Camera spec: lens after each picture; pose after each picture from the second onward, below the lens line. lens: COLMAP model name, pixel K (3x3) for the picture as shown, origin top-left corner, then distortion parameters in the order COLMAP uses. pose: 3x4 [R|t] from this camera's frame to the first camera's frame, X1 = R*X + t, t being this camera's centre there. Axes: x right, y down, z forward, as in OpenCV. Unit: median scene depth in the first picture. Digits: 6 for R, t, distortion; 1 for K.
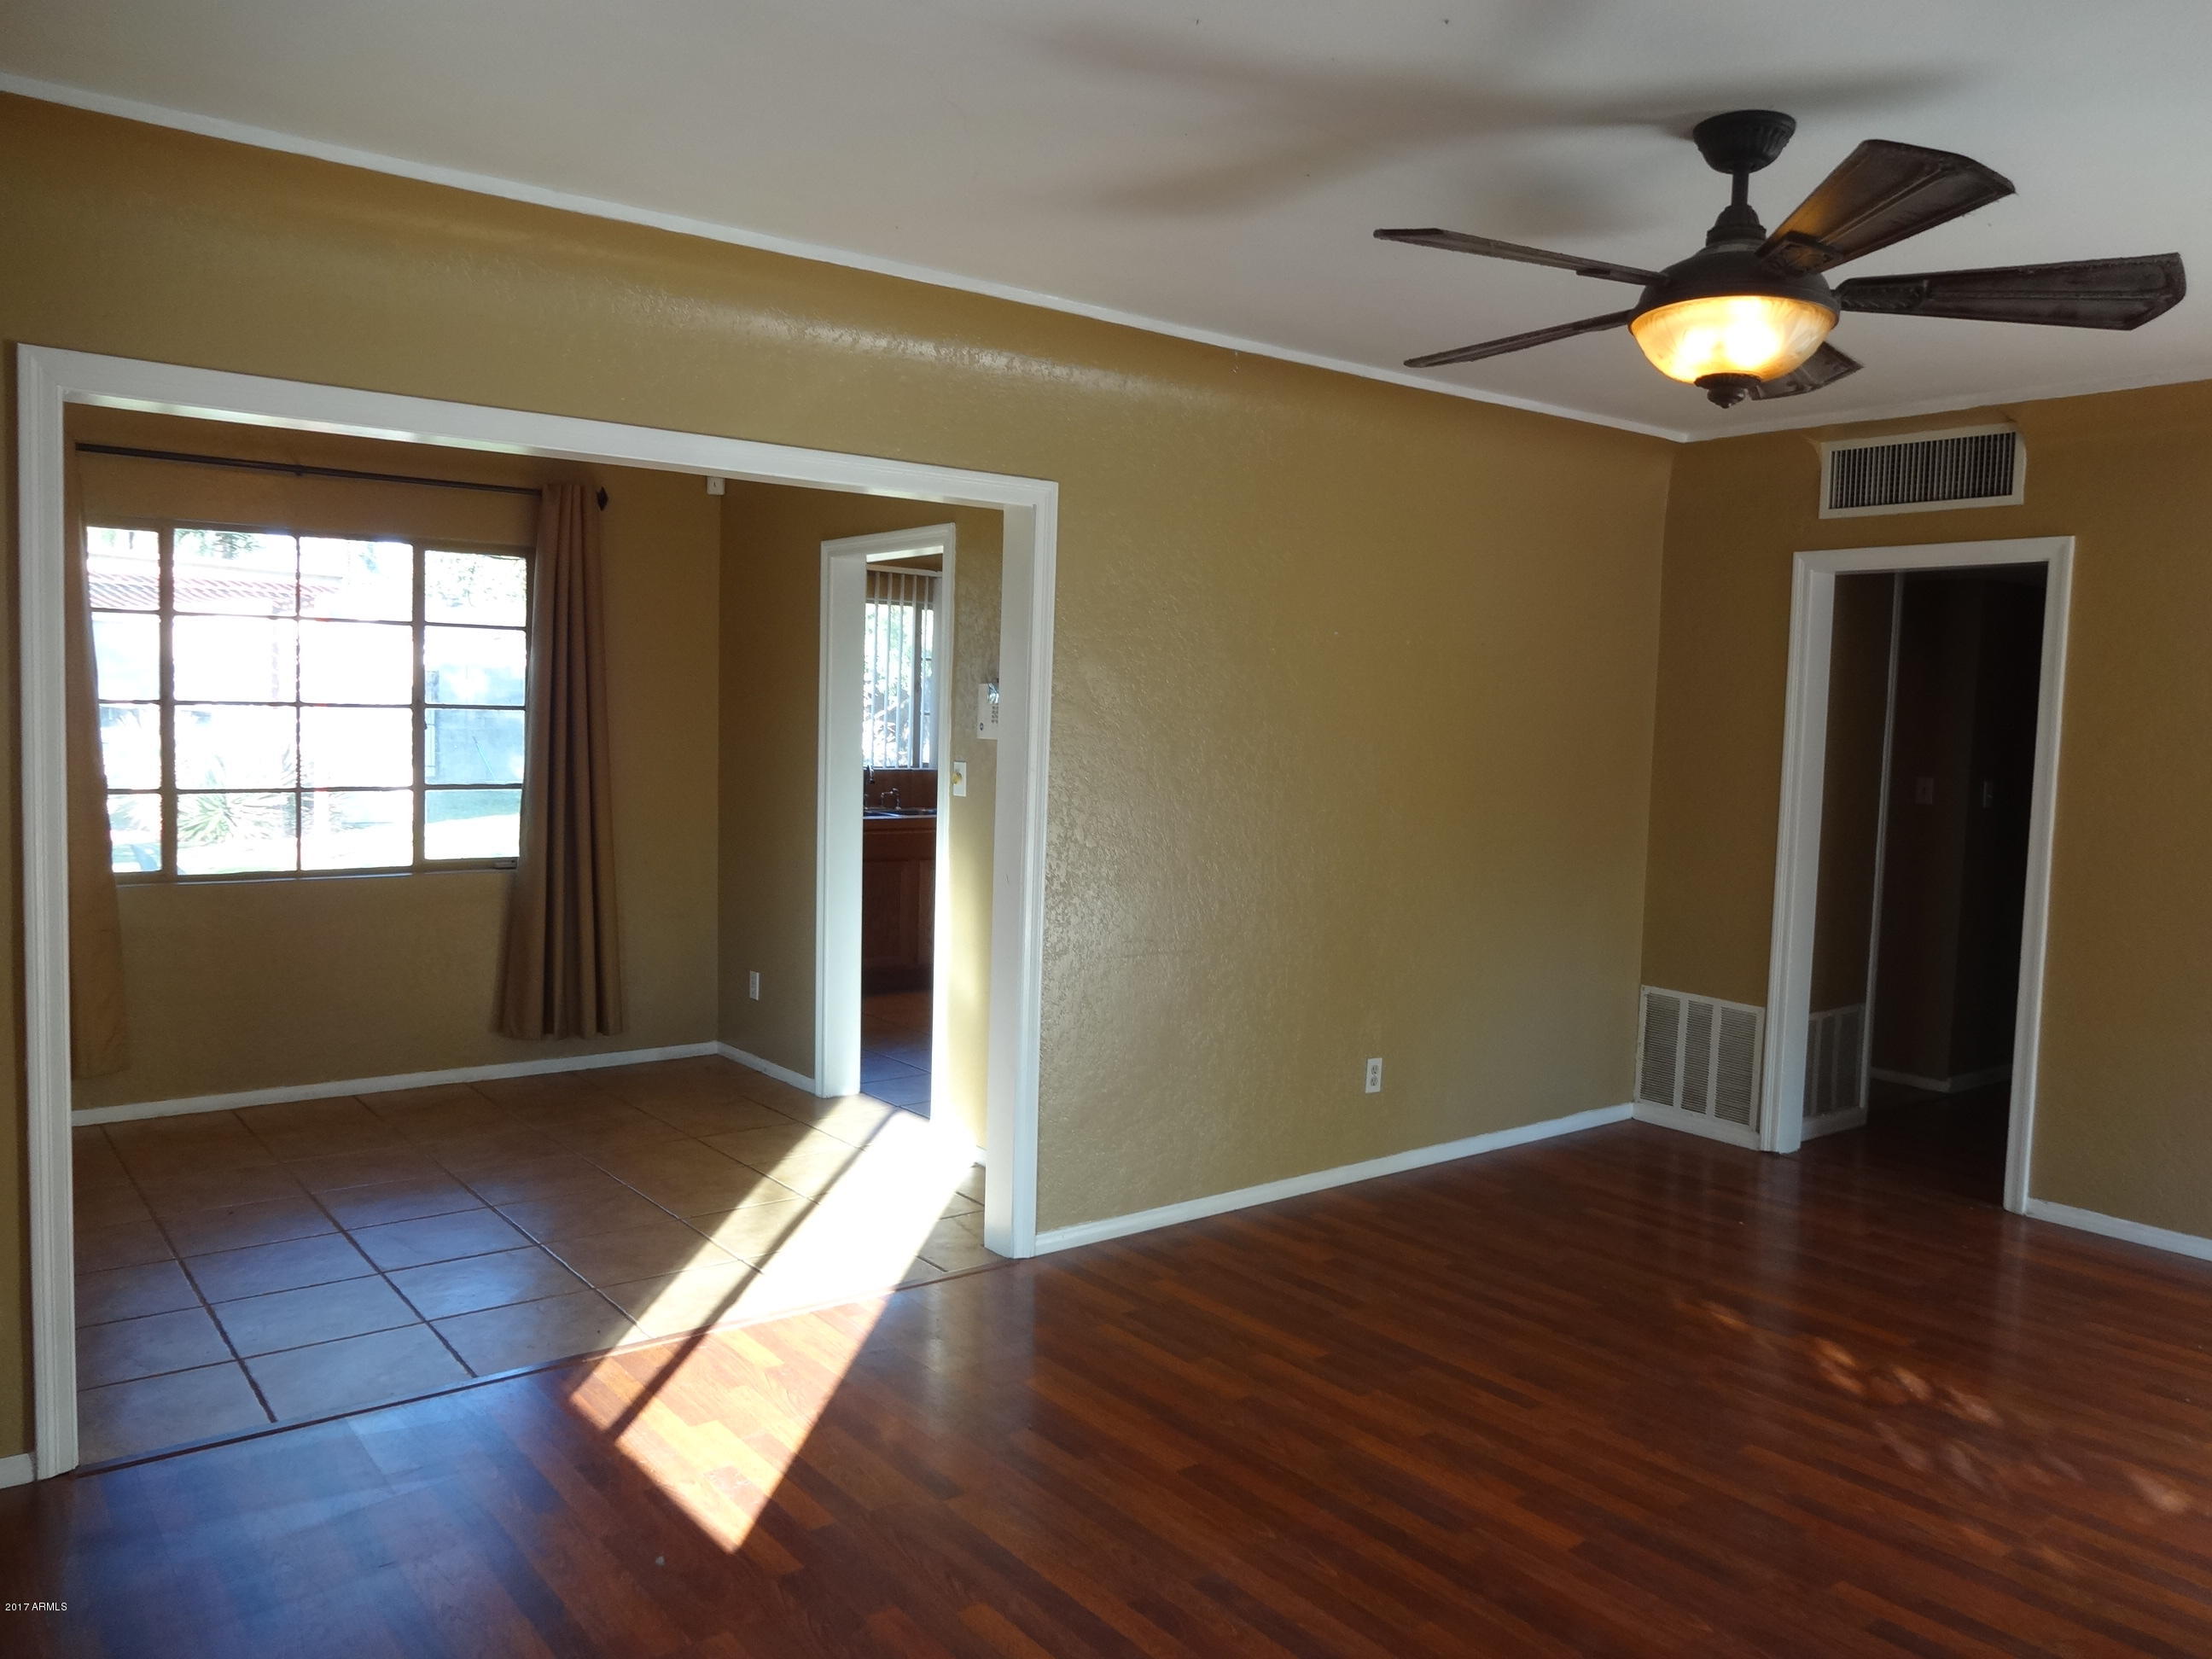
lens RADIAL K [[1640.2, 0, 1115.7], [0, 1640.2, 820.7], [0, 0, 1]] dist [-0.011396, -0.005137]
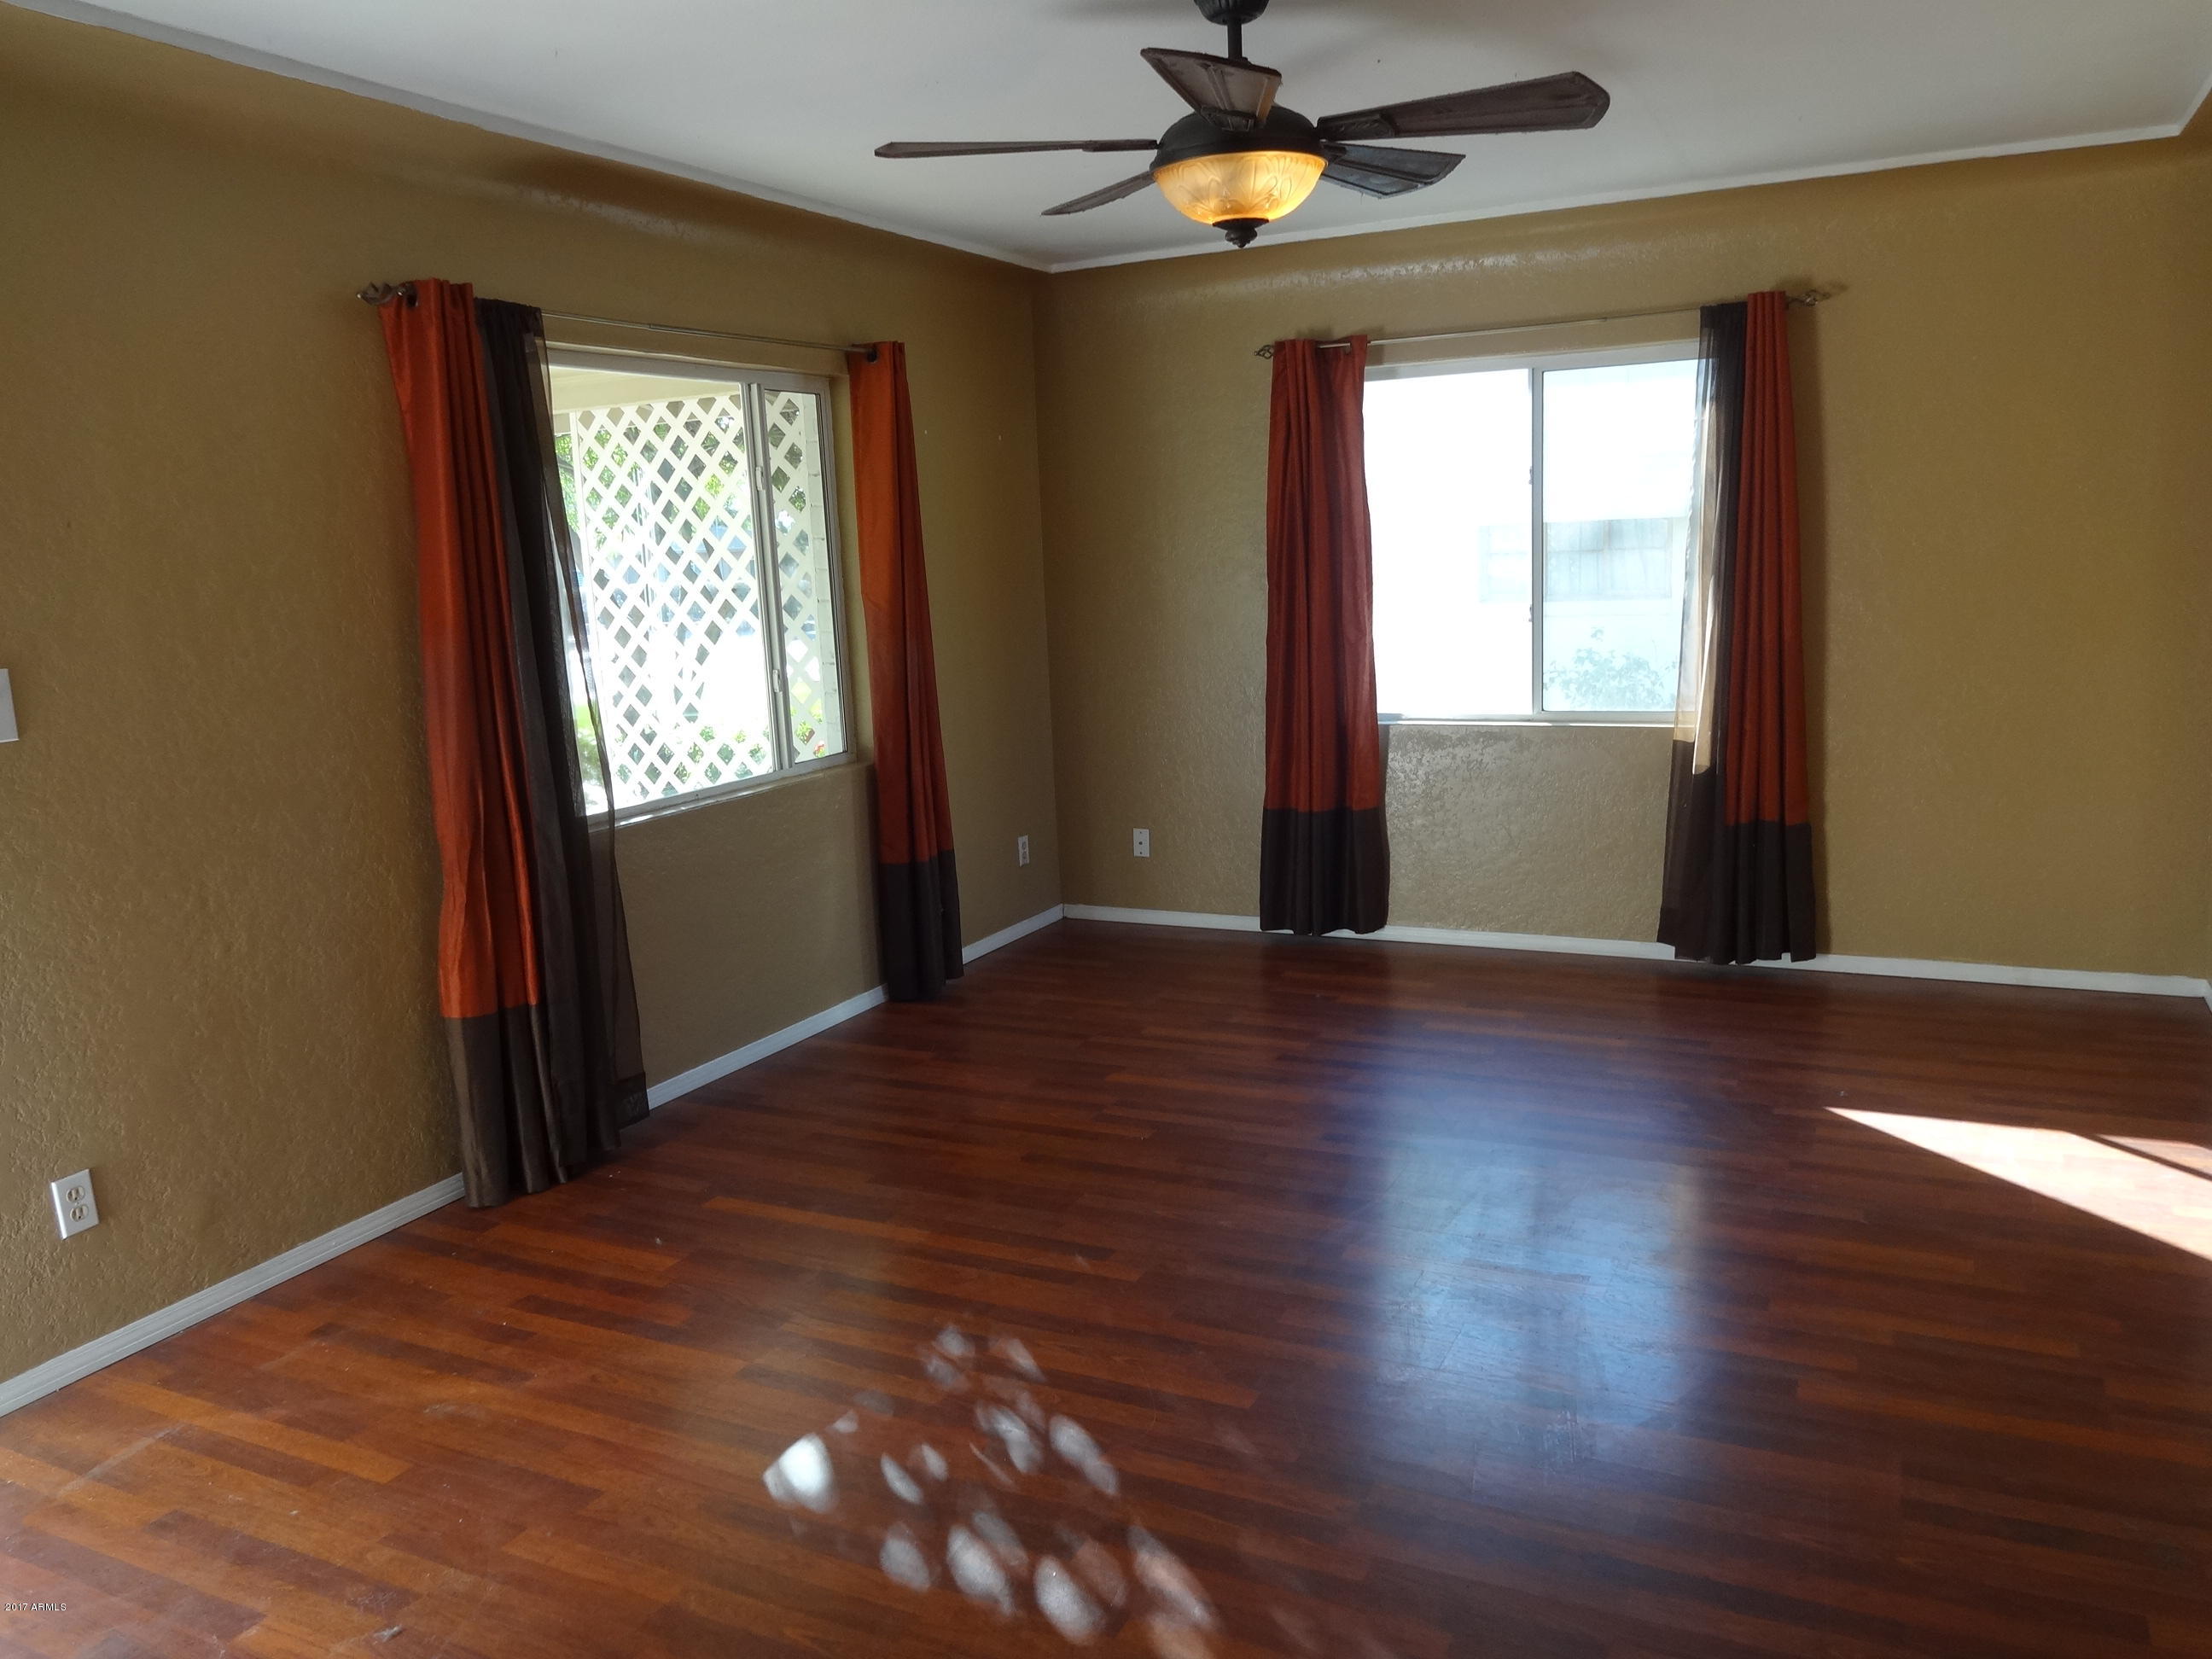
lens RADIAL K [[1634.0, 0, 1115.5], [0, 1634.0, 836.9], [0, 0, 1]] dist [-0.007262, -0.003628]
pose [[-0.906252, 0.084828, -0.414140, 0.717934], [-0.006287, 0.976847, 0.213845, -0.075767], [0.422691, 0.196401, -0.884737, 1.536458]]
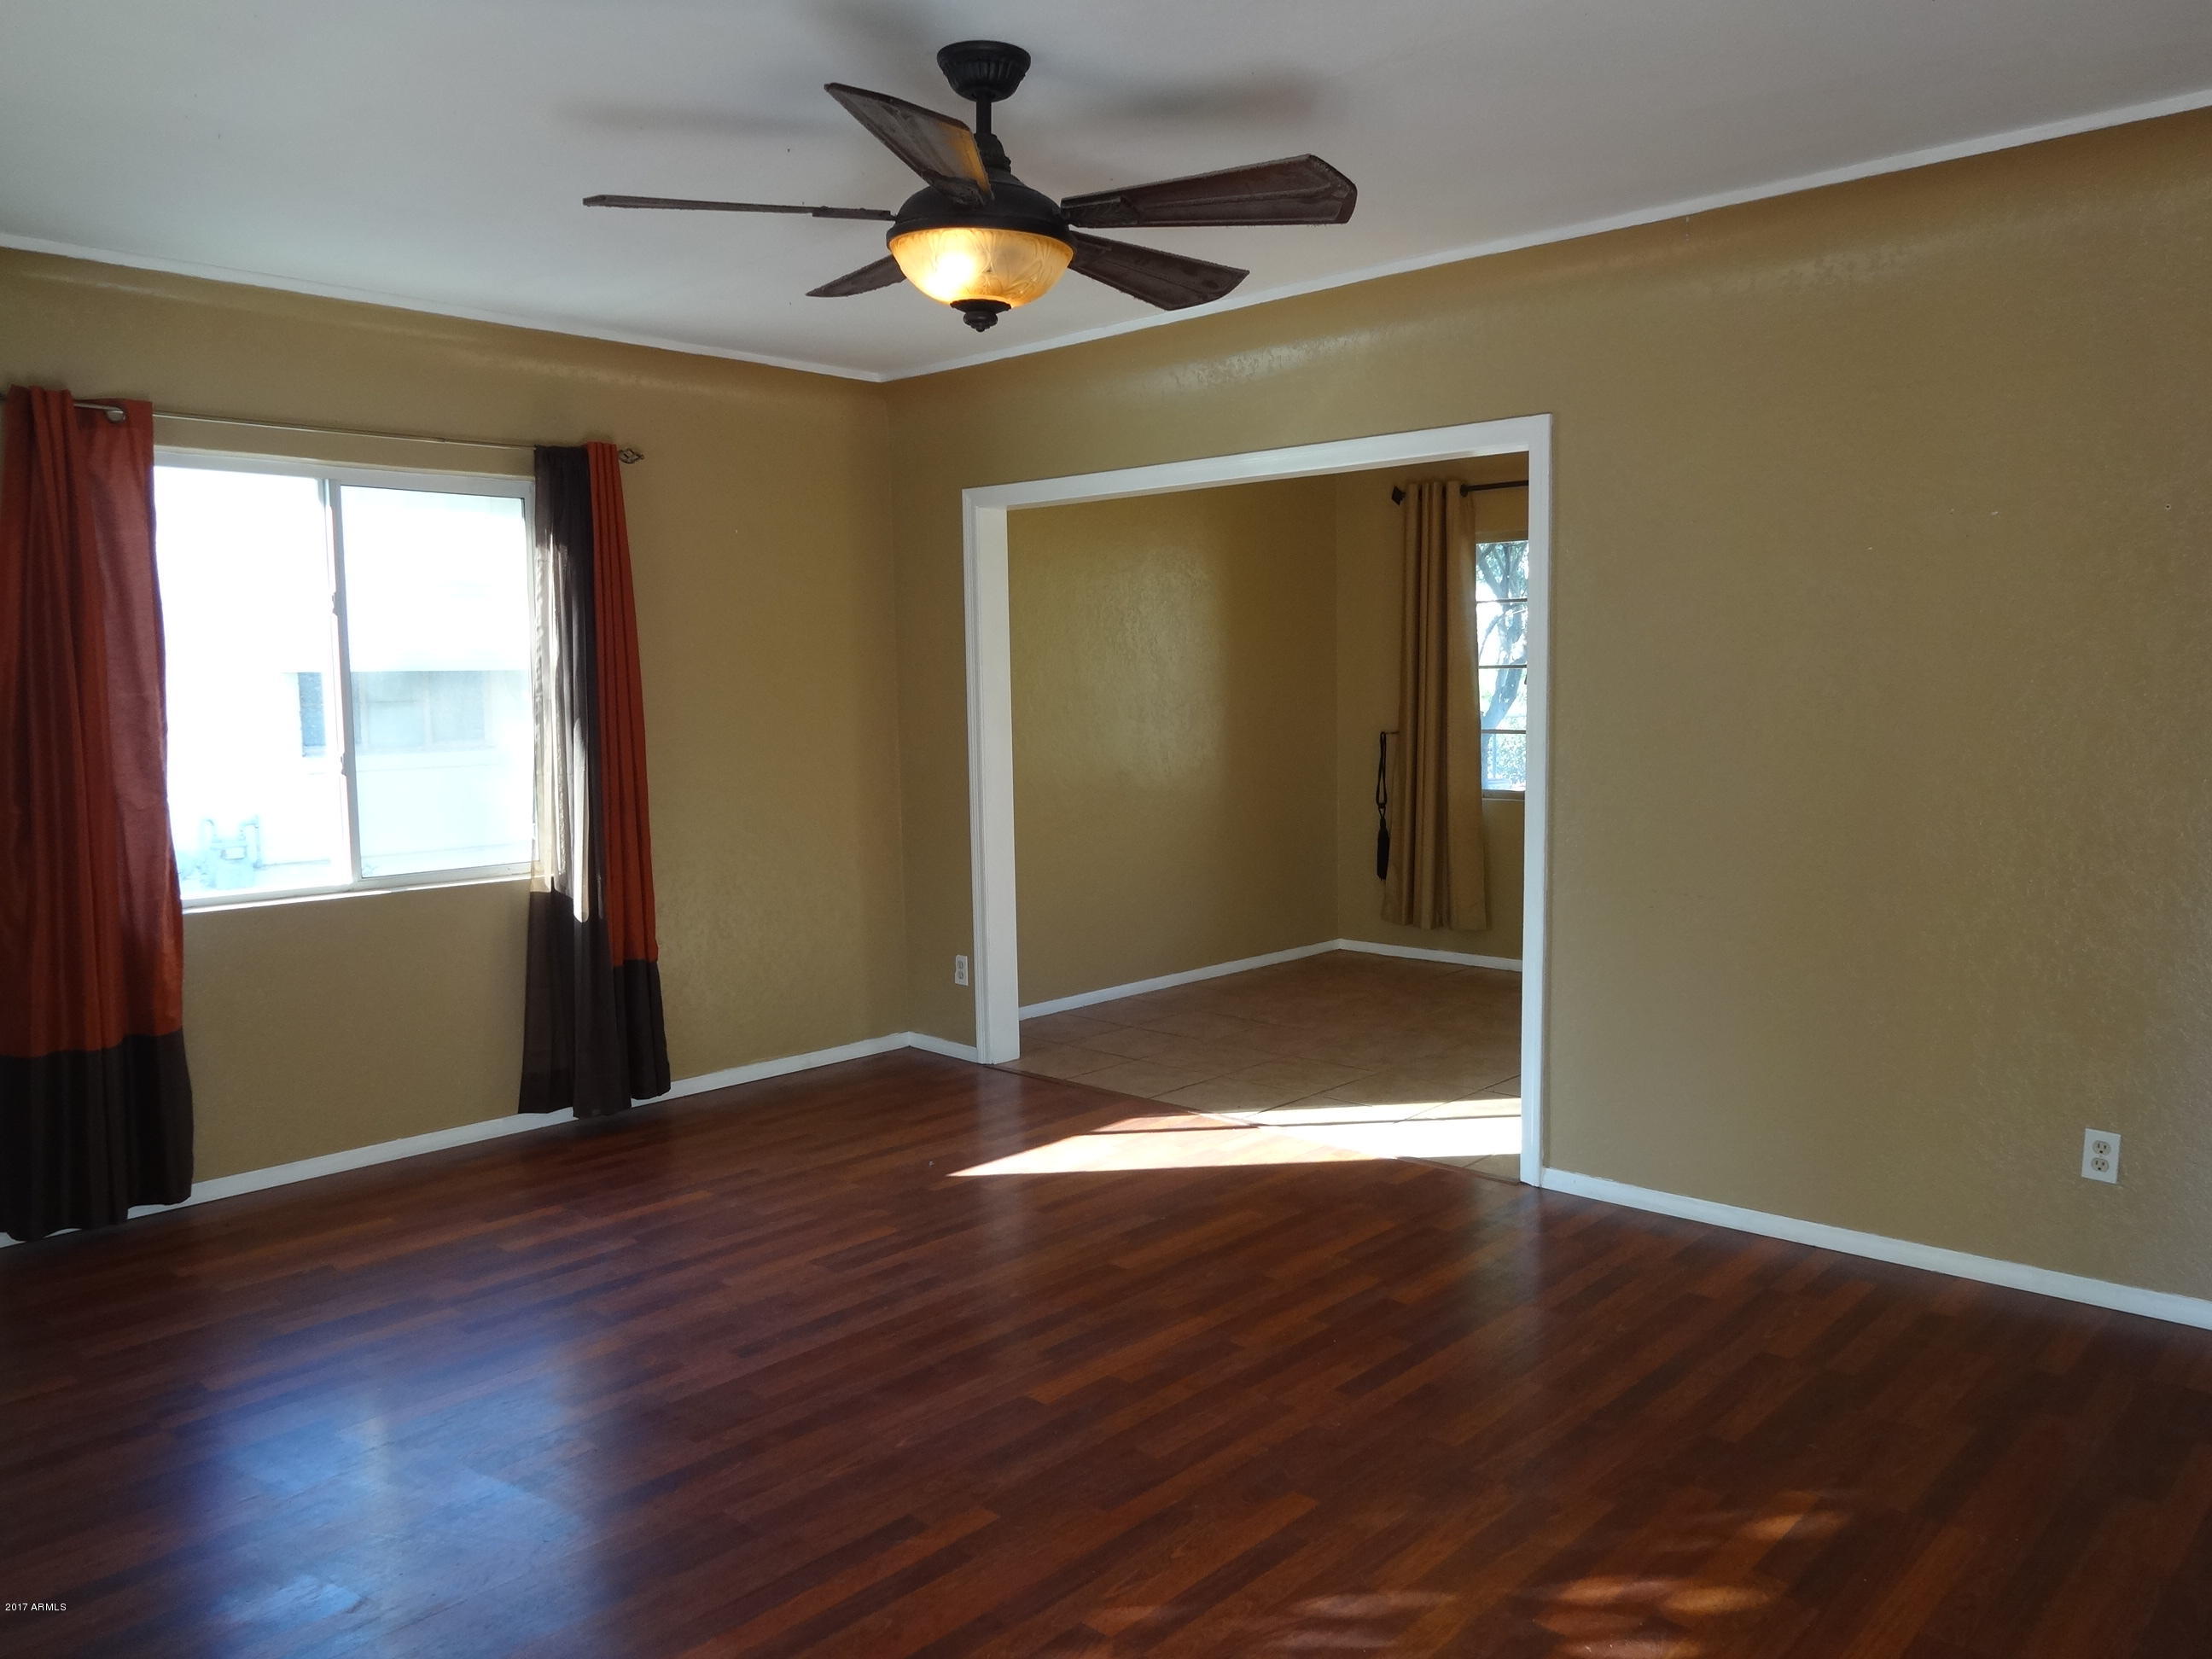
lens RADIAL K [[1634.0, 0, 1115.5], [0, 1634.0, 836.9], [0, 0, 1]] dist [-0.007262, -0.003628]
pose [[0.144826, 0.064418, -0.987358, 1.085267], [-0.040626, 0.997424, 0.059116, 0.001429], [0.988623, 0.031551, 0.147070, 0.712181]]
